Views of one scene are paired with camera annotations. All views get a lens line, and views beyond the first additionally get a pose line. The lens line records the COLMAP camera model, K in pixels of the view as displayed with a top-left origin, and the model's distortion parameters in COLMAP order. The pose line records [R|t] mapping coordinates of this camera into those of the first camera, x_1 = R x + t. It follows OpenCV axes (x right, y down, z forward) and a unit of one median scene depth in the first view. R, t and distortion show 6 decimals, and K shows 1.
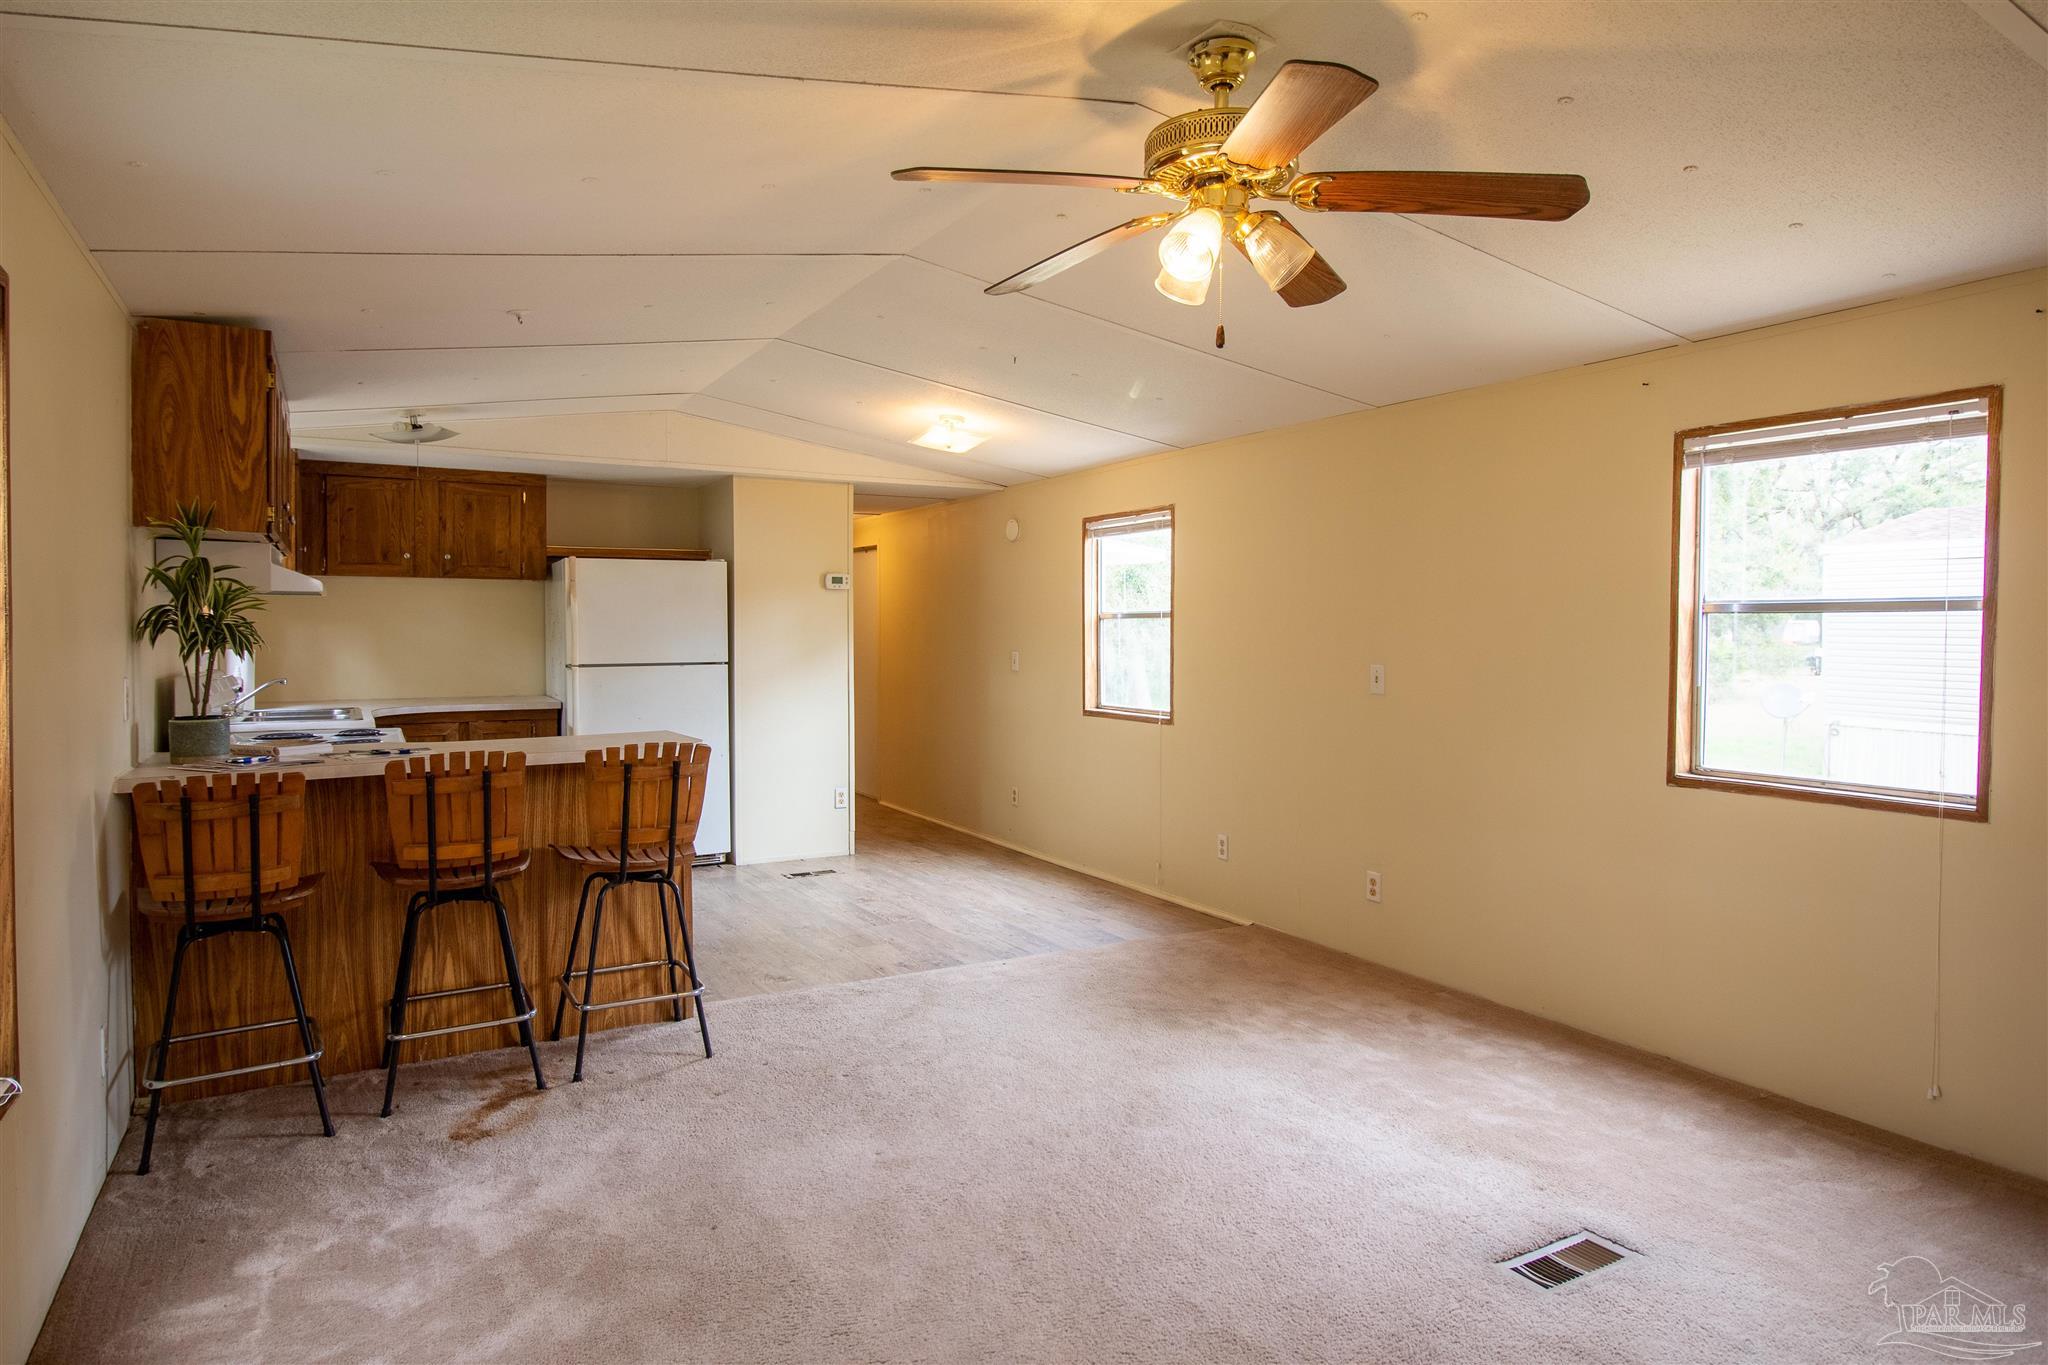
lens RADIAL K [[1199.1, 0, 1021.4], [0, 1199.1, 656.8], [0, 0, 1]] dist [0.007690, -0.013275]
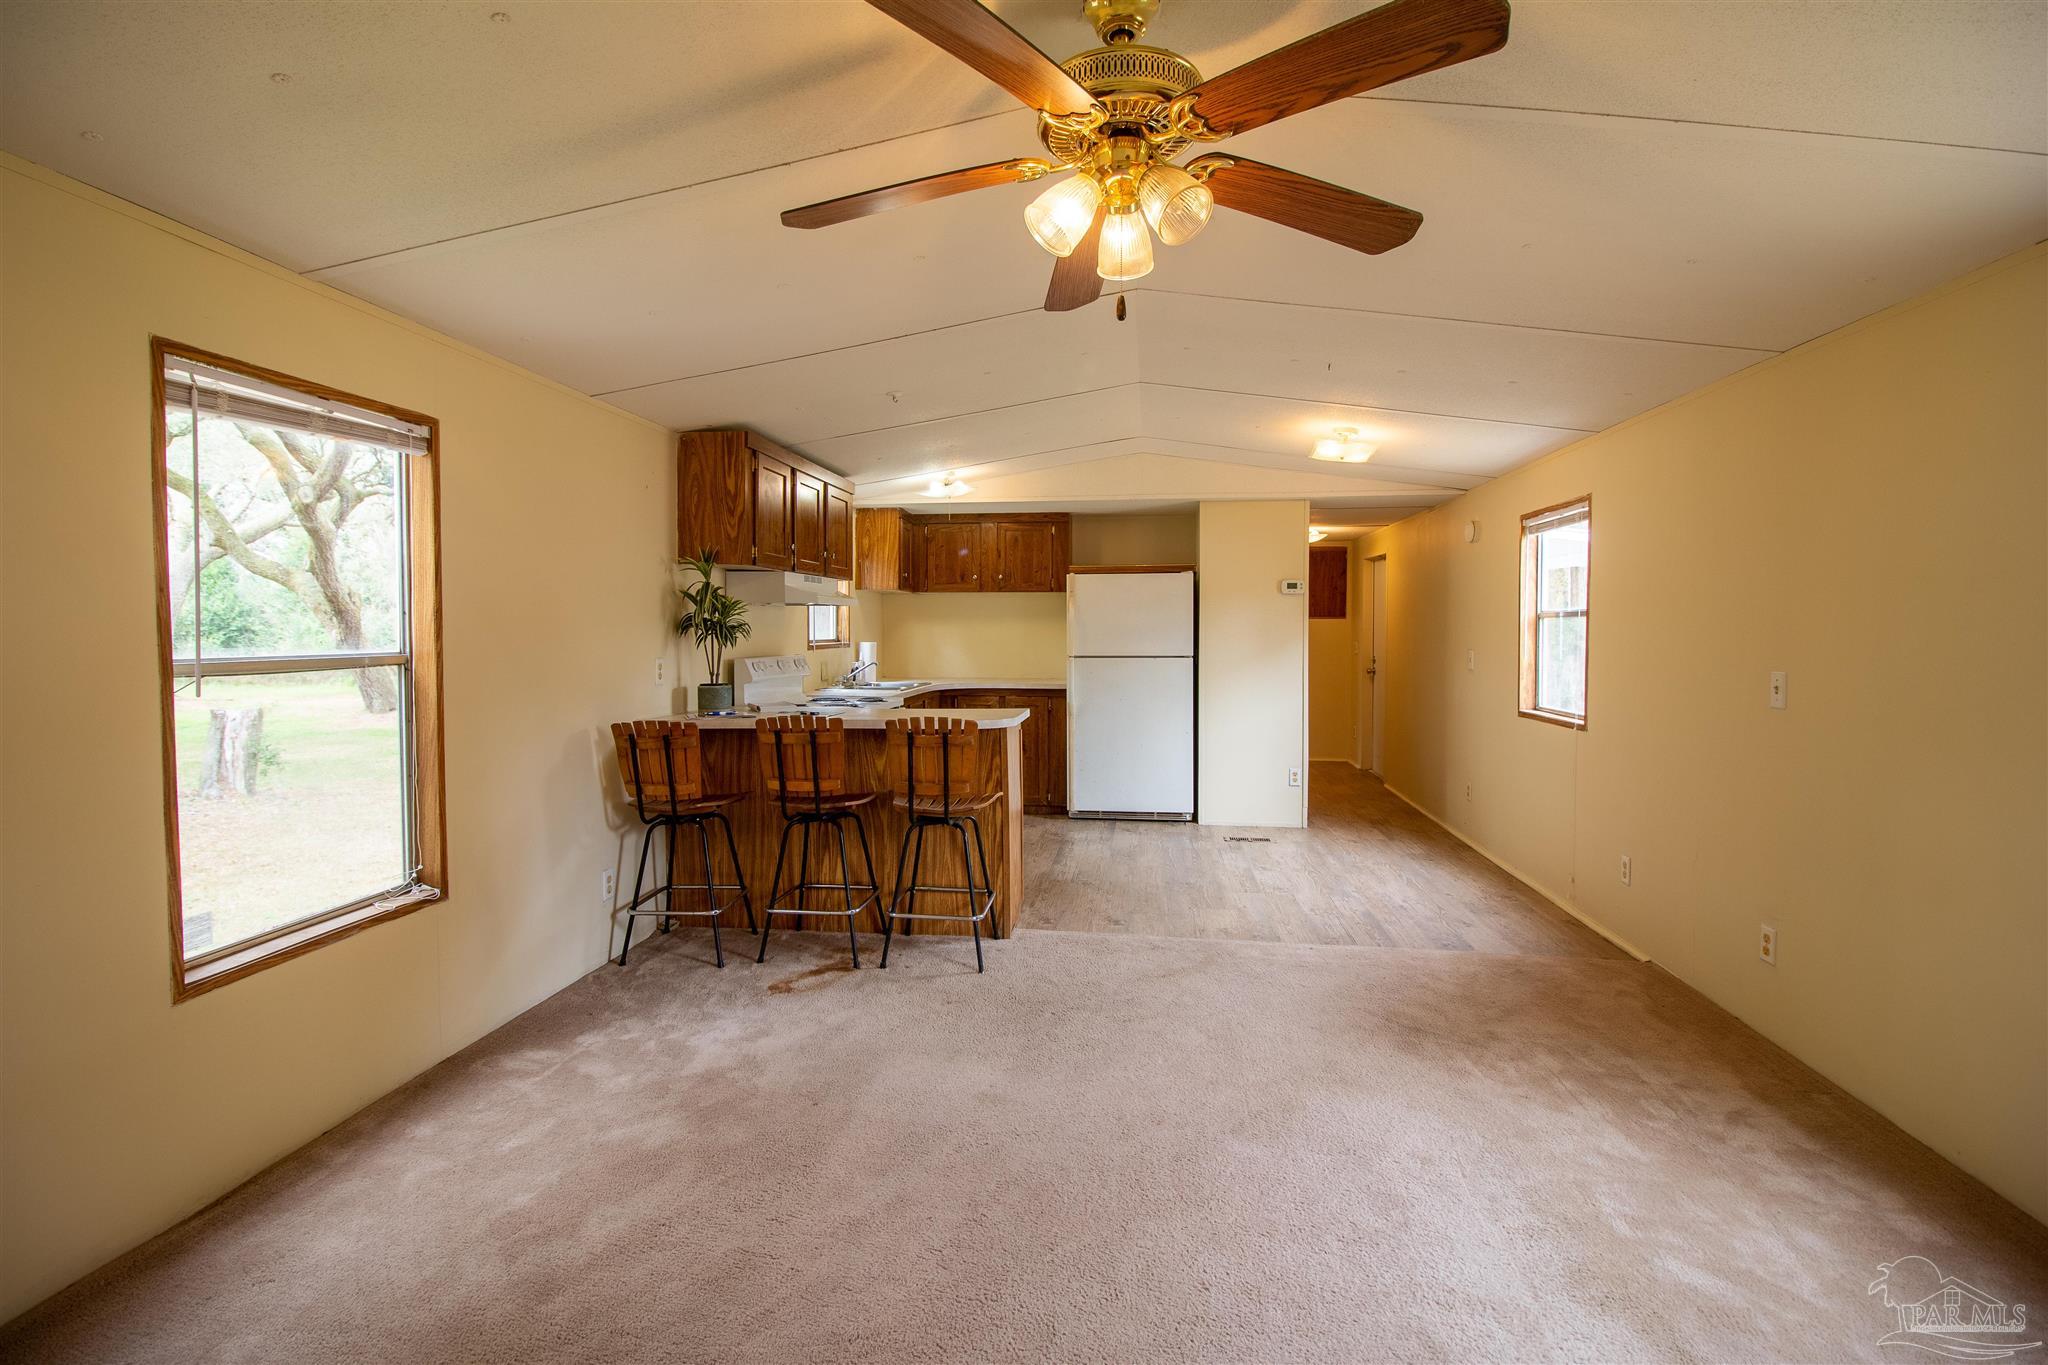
lens RADIAL K [[948.0, 0, 1010.6], [0, 948.0, 658.8], [0, 0, 1]] dist [-0.001225, -0.013752]
pose [[0.794563, 0.018568, -0.606898, 0.344641], [-0.014156, 0.999827, 0.012056, -0.003170], [0.607017, -0.000988, 0.794688, 0.233842]]
